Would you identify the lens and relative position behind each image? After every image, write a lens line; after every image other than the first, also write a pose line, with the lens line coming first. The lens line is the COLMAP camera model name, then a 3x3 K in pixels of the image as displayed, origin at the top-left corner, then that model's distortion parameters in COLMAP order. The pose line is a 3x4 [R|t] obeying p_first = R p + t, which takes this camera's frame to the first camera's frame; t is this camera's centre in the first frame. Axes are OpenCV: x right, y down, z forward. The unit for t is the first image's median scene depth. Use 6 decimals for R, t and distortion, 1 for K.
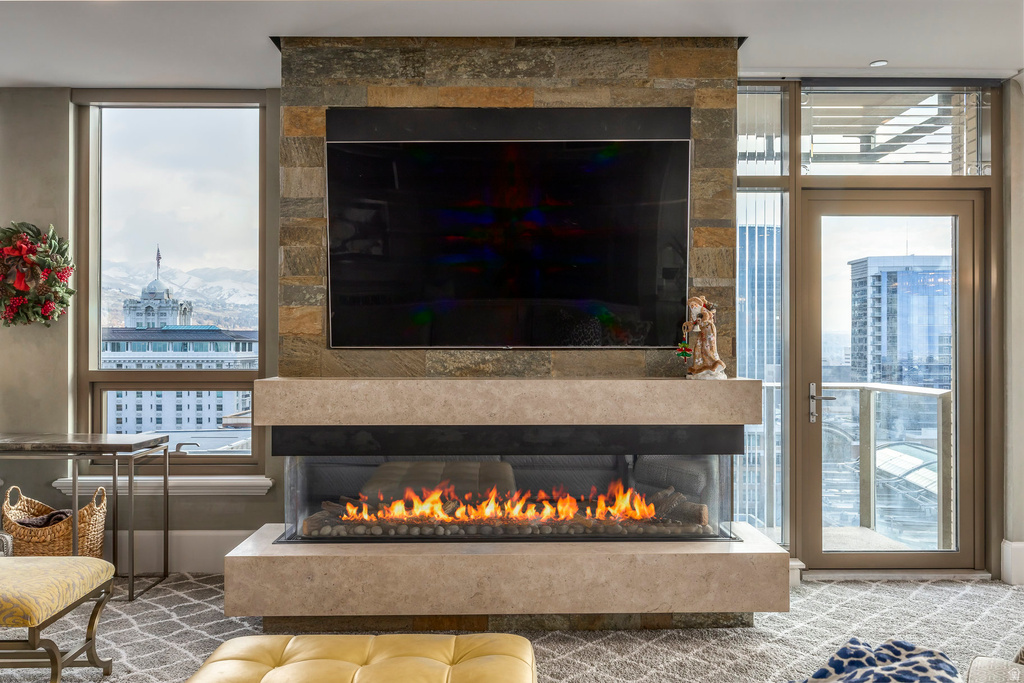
lens RADIAL K [[811.6, 0, 513.7], [0, 811.6, 338.9], [0, 0, 1]] dist [-0.007889, 0.007301]
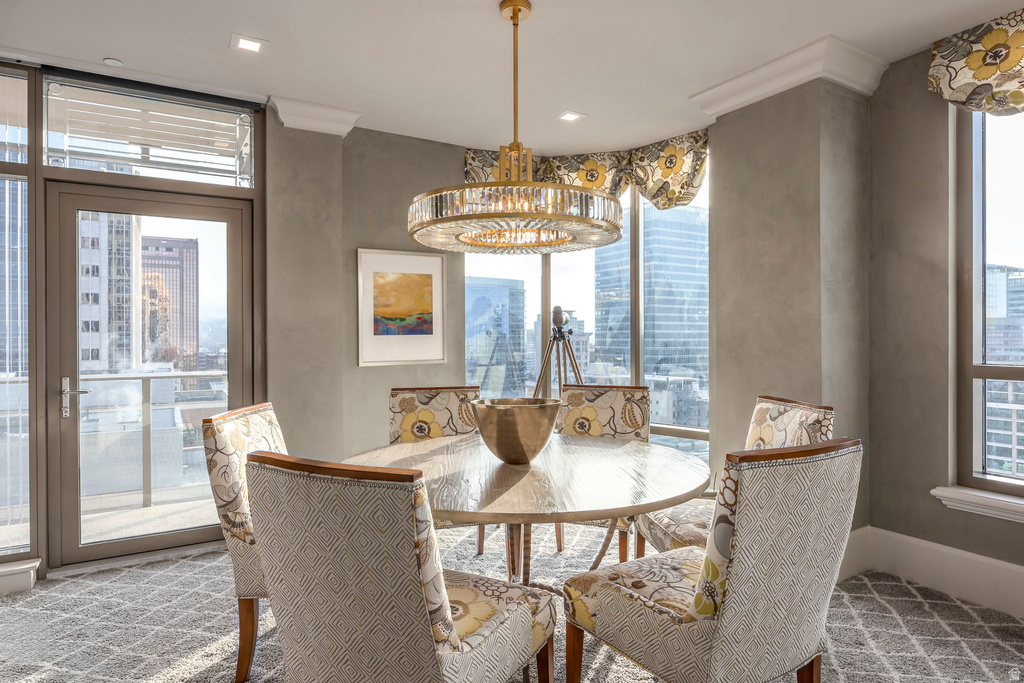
lens RADIAL K [[586.8, 0, 521.1], [0, 586.8, 336.0], [0, 0, 1]] dist [0.004066, -0.000889]
pose [[0.865957, -0.006519, 0.500076, 0.499890], [0.003240, 0.999967, 0.007424, -0.000071], [-0.500108, -0.004809, 0.865949, 0.098959]]
